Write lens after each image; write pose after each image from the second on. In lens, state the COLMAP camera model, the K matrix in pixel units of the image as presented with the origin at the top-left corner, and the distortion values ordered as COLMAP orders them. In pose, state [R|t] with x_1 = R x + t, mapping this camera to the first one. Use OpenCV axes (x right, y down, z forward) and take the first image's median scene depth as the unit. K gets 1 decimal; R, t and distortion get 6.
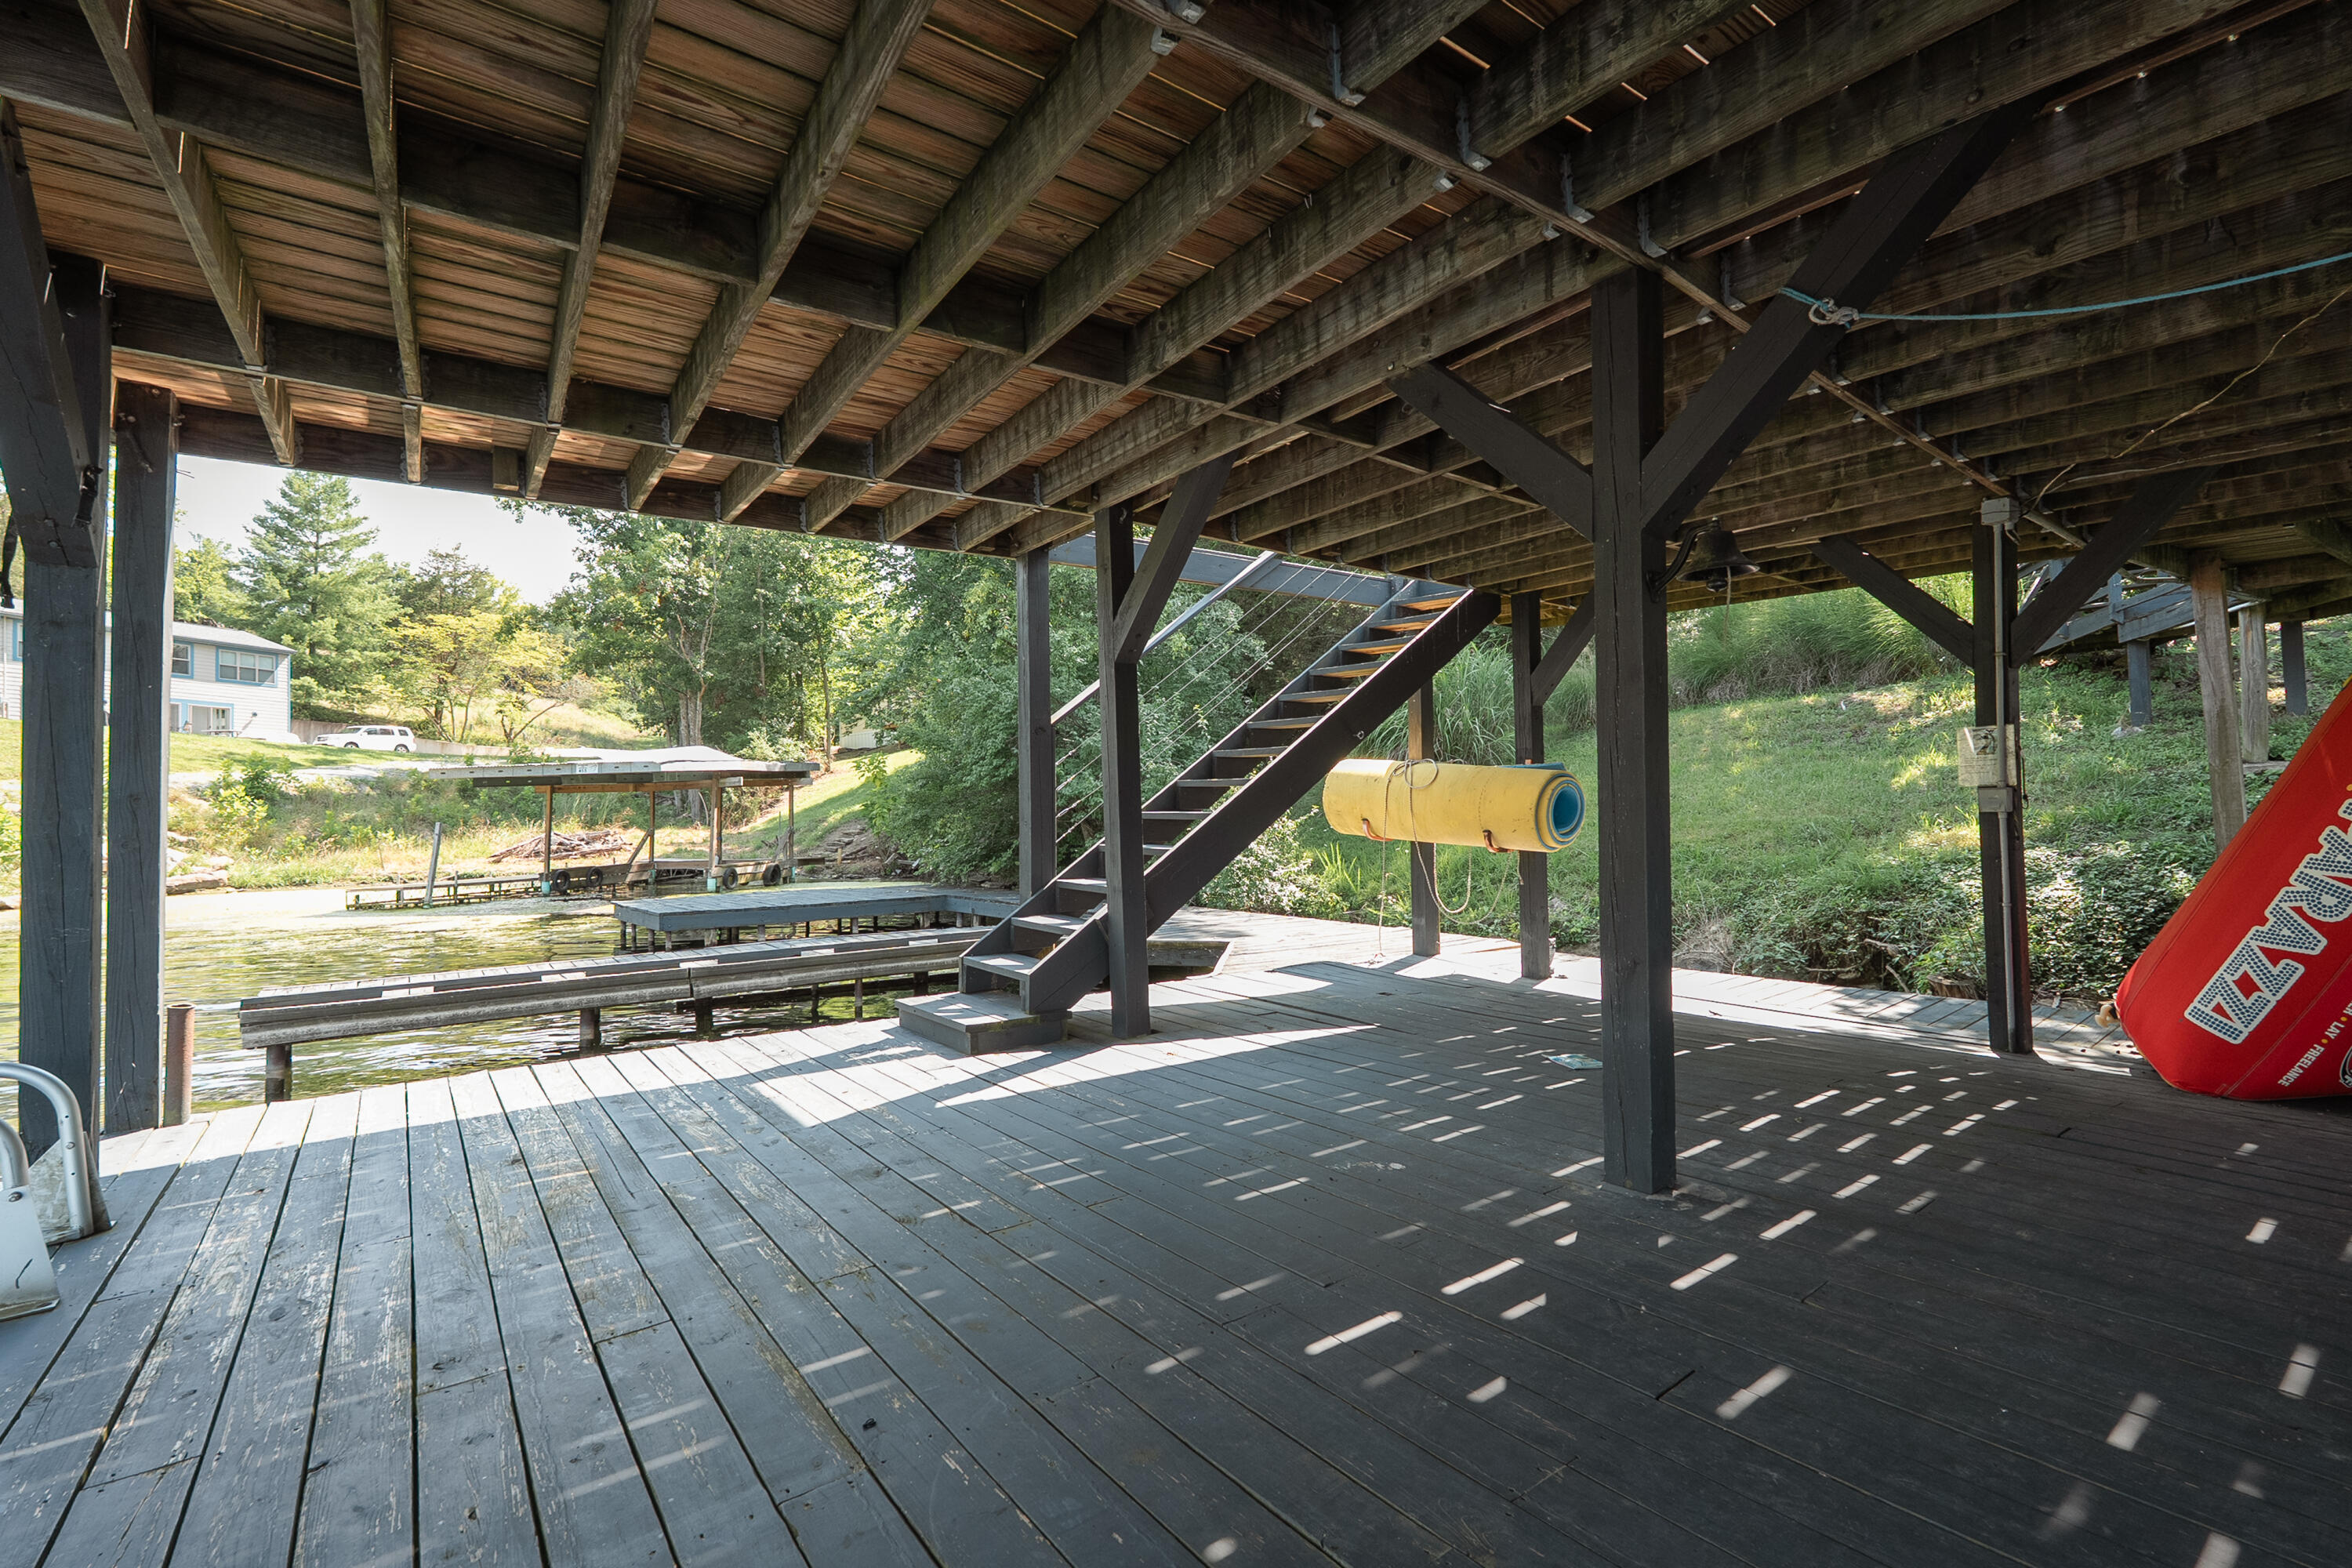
lens RADIAL K [[1040.0, 0, 1182.3], [0, 1040.0, 781.5], [0, 0, 1]] dist [-0.003258, -0.000403]
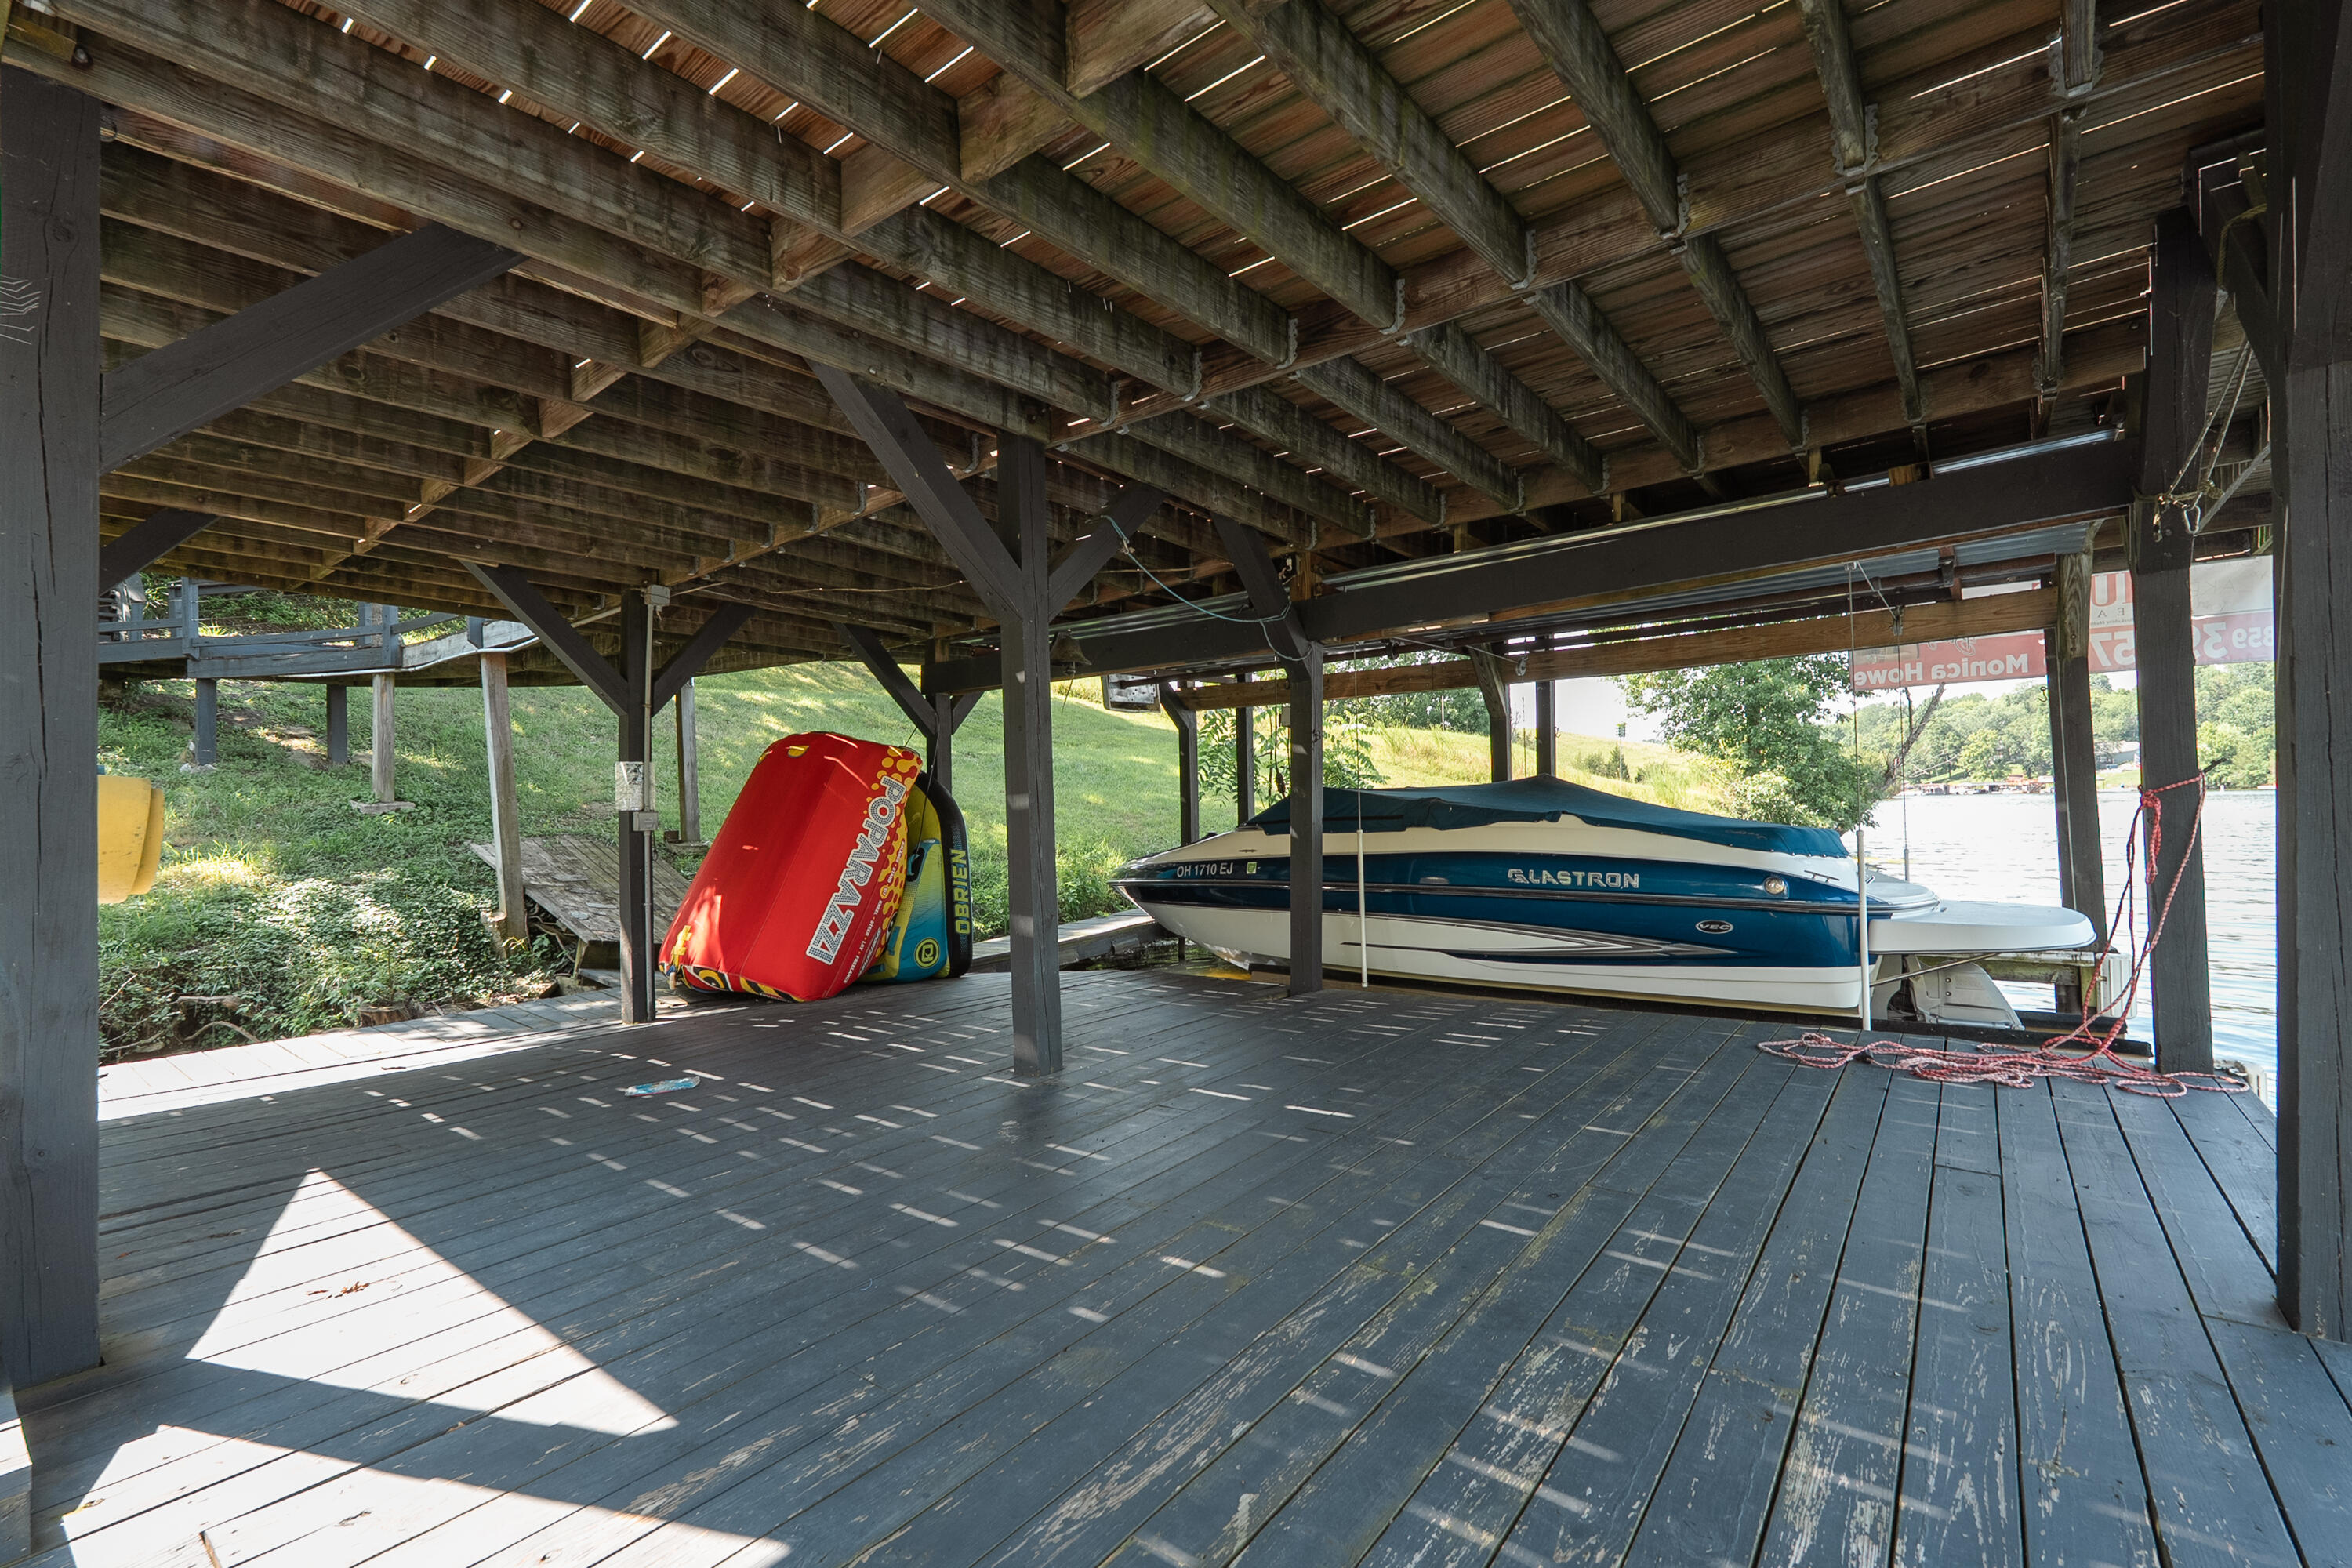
lens RADIAL K [[1040.0, 0, 1179.7], [0, 1040.0, 808.9], [0, 0, 1]] dist [-0.003258, -0.000403]
pose [[-0.277040, 0.024923, 0.960535, -0.795558], [-0.005453, 0.999607, -0.027510, 0.045368], [-0.960843, -0.012859, -0.276795, 0.950901]]
